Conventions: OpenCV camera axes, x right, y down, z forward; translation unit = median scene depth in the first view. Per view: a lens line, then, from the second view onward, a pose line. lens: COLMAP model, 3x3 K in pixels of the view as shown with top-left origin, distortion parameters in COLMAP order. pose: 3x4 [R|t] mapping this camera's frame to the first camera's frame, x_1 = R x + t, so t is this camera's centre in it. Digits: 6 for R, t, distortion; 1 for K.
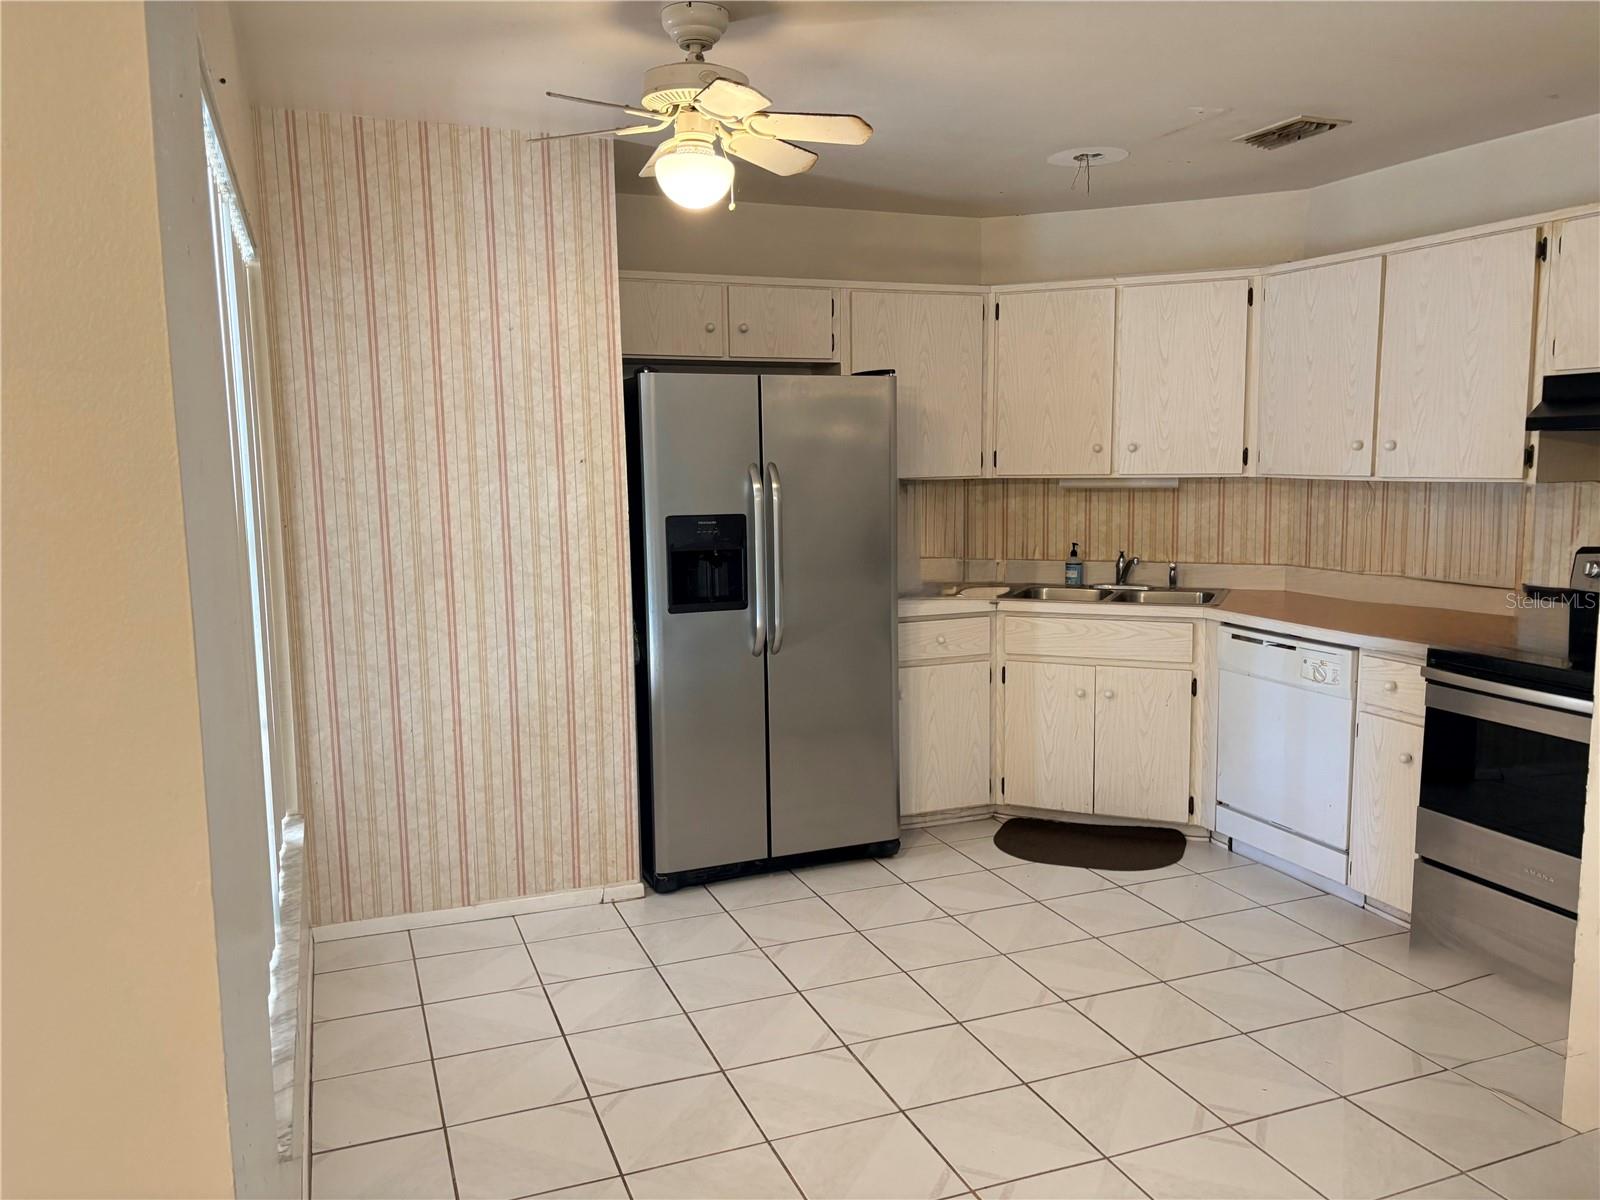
lens RADIAL K [[1212.9, 0, 800.0], [0, 1212.9, 600.0], [0, 0, 1]] dist [0.032142, -0.001174]
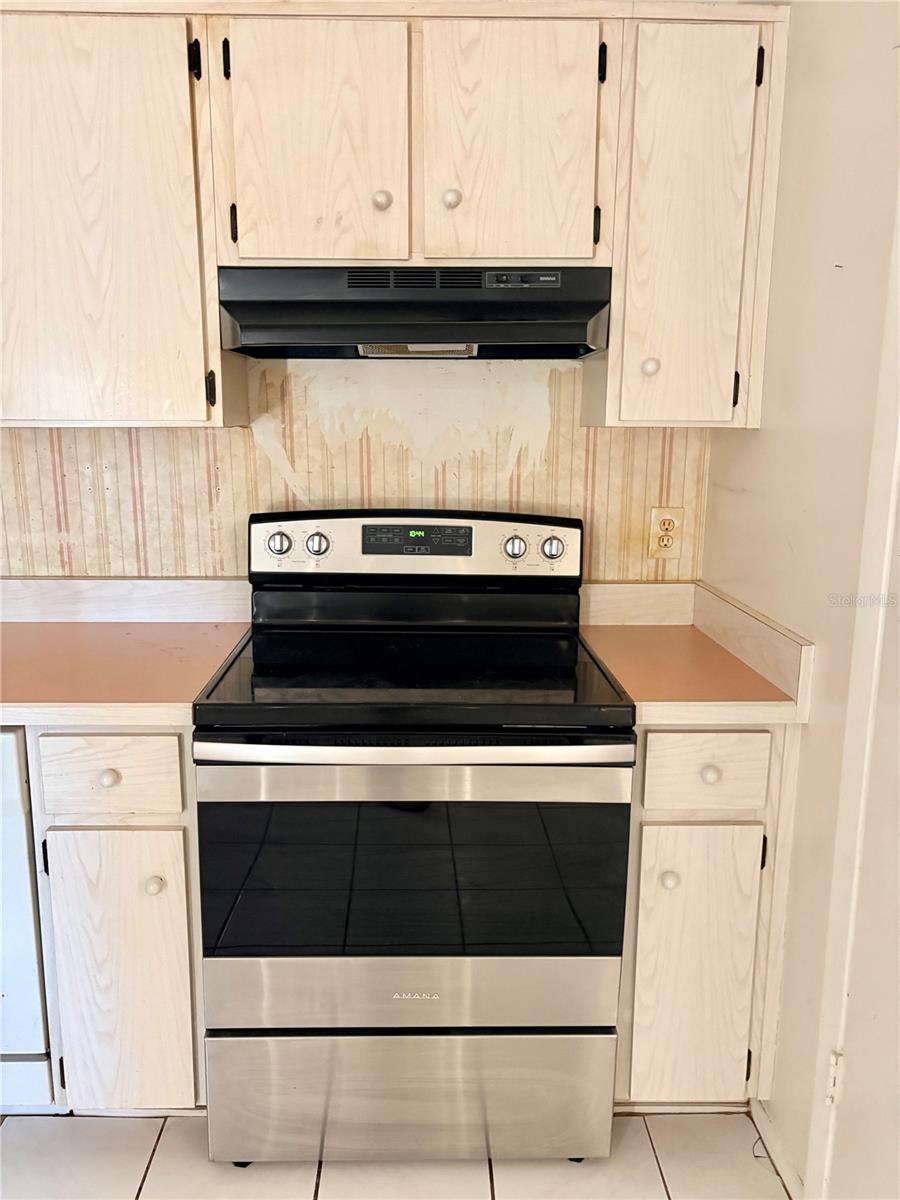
lens RADIAL K [[909.7, 0, 450.0], [0, 909.7, 600.0], [0, 0, 1]] dist [0.032142, -0.001174]
pose [[0.356164, -0.168952, 0.919023, 0.154498], [0.106113, 0.984469, 0.139860, -0.057471], [-0.928379, 0.047707, 0.368560, 0.693449]]
